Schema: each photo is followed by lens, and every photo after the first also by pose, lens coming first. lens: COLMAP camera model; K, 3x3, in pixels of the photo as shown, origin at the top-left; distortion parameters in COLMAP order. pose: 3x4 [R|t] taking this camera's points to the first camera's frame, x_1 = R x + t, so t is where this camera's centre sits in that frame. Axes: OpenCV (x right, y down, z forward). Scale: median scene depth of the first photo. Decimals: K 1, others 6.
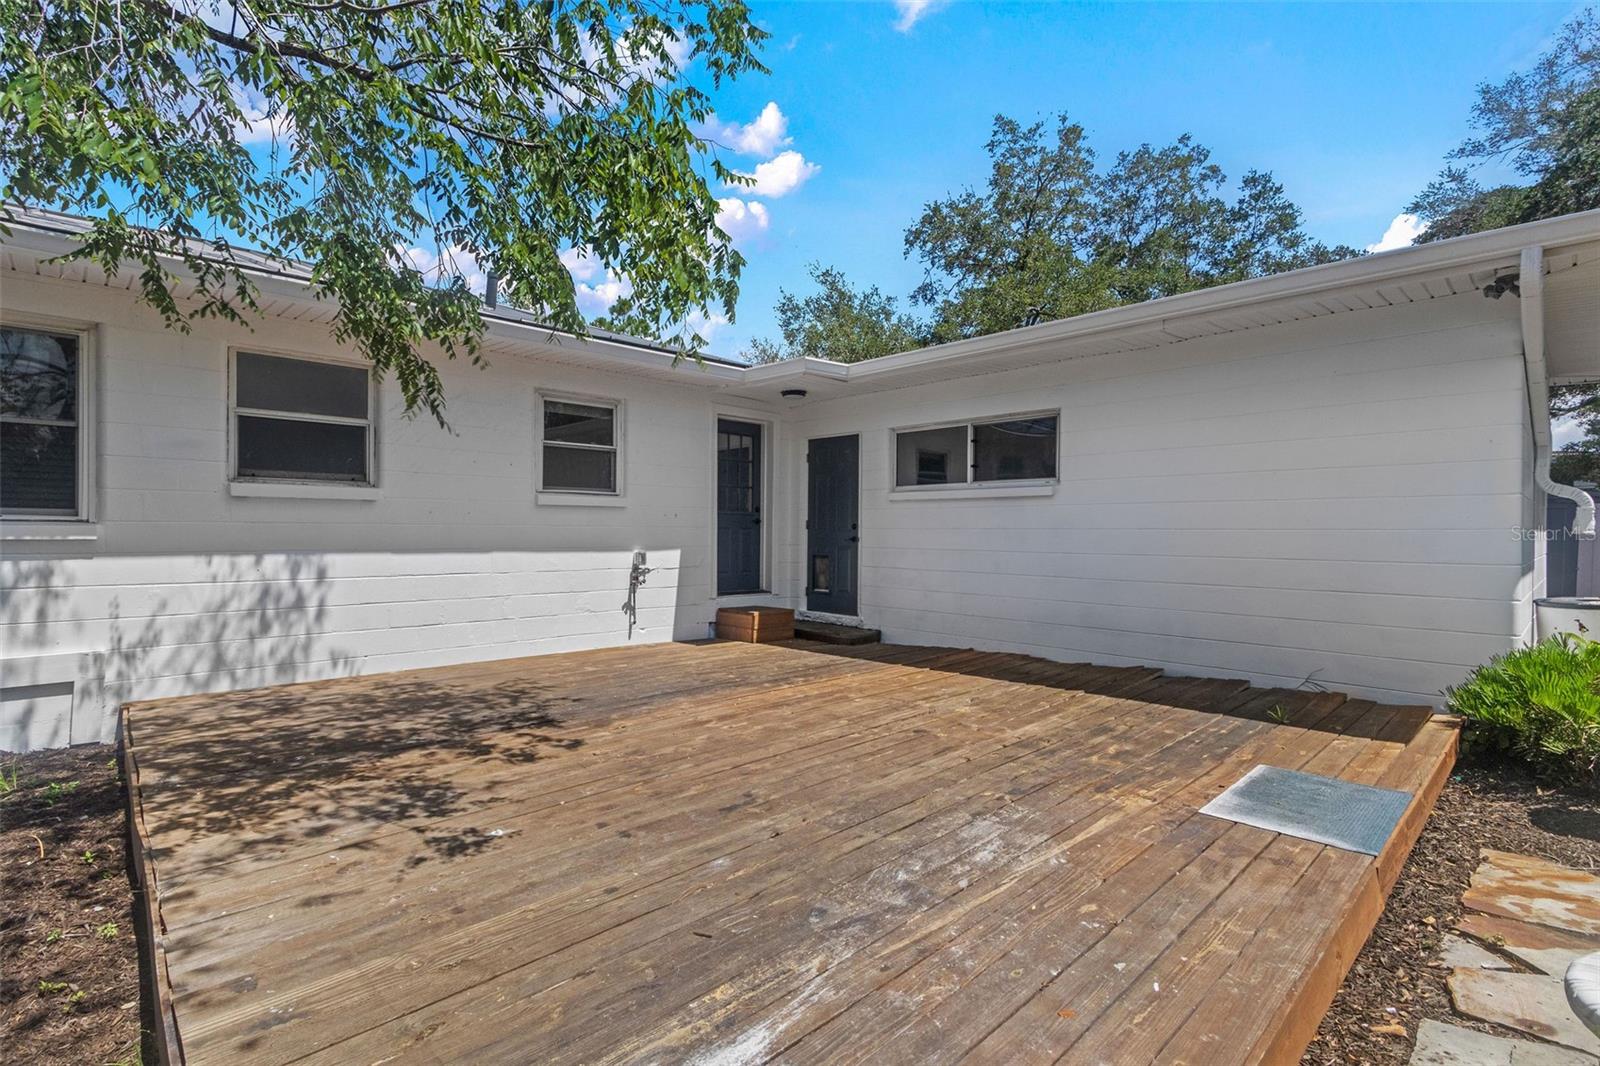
lens RADIAL K [[744.4, 0, 804.4], [0, 744.4, 519.7], [0, 0, 1]] dist [0.008046, -0.002931]
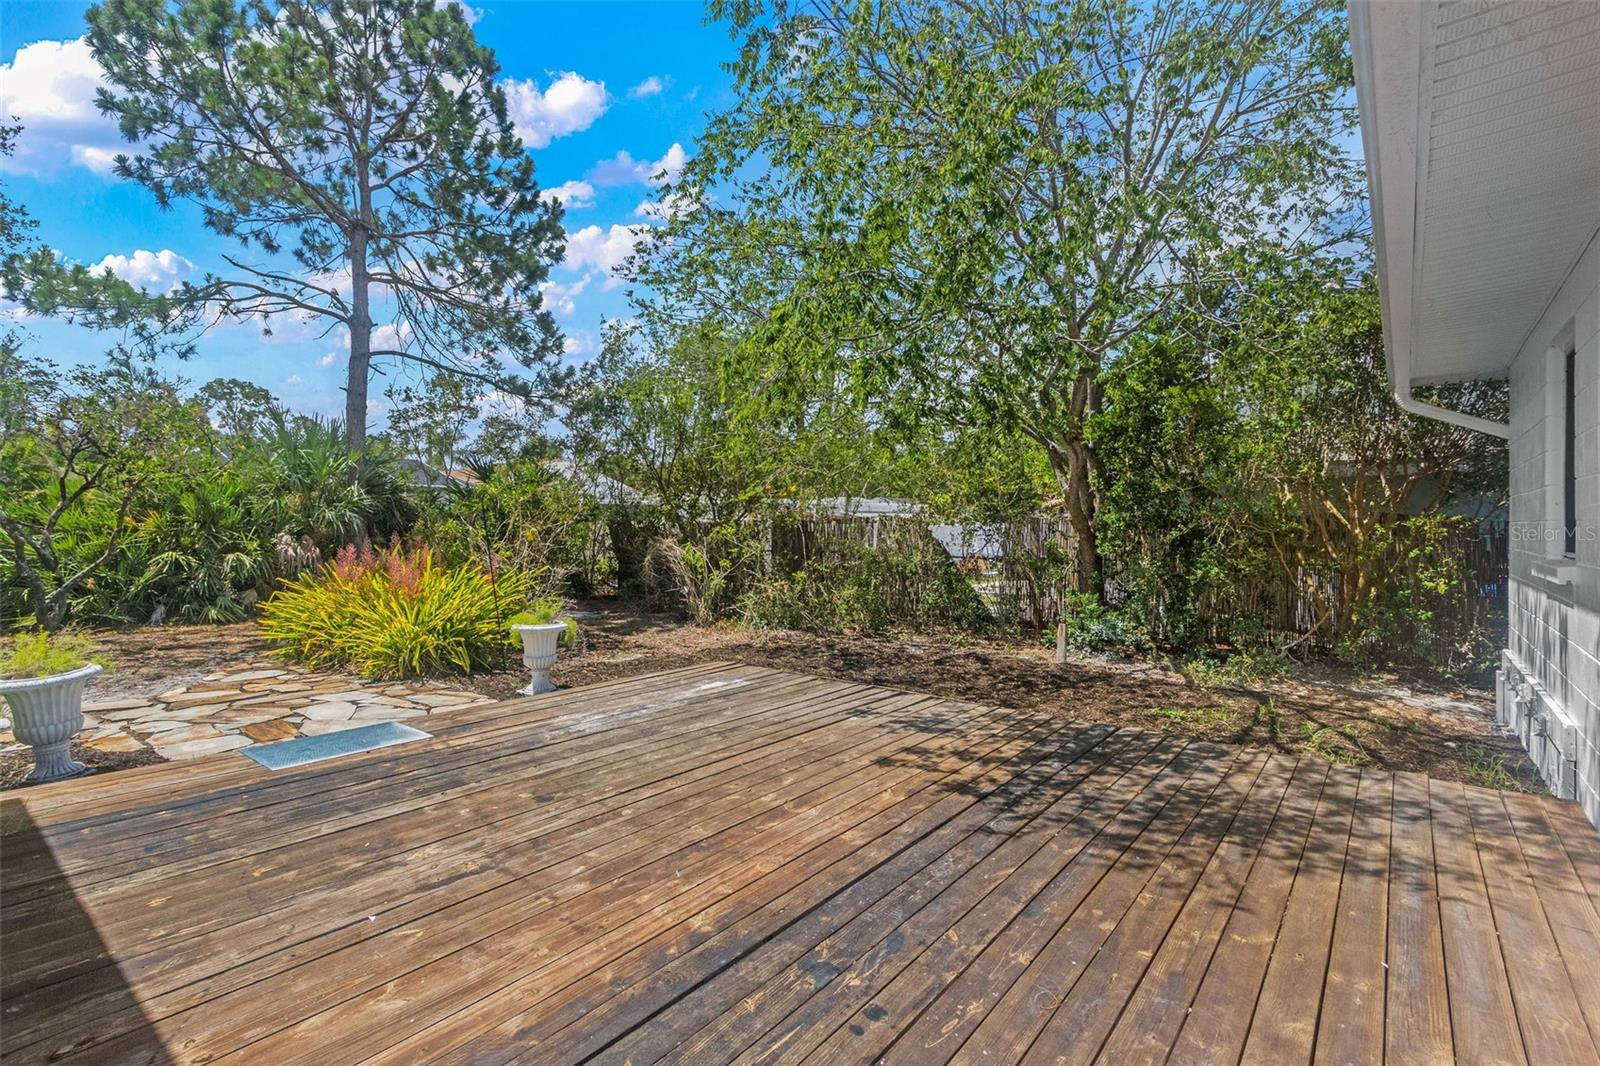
lens RADIAL K [[744.4, 0, 798.3], [0, 744.4, 525.3], [0, 0, 1]] dist [0.008046, -0.002931]
pose [[-0.993853, -0.020518, -0.108790, -0.043464], [-0.022111, 0.999665, 0.013452, -0.061612], [0.108478, 0.015775, -0.993974, 2.116381]]
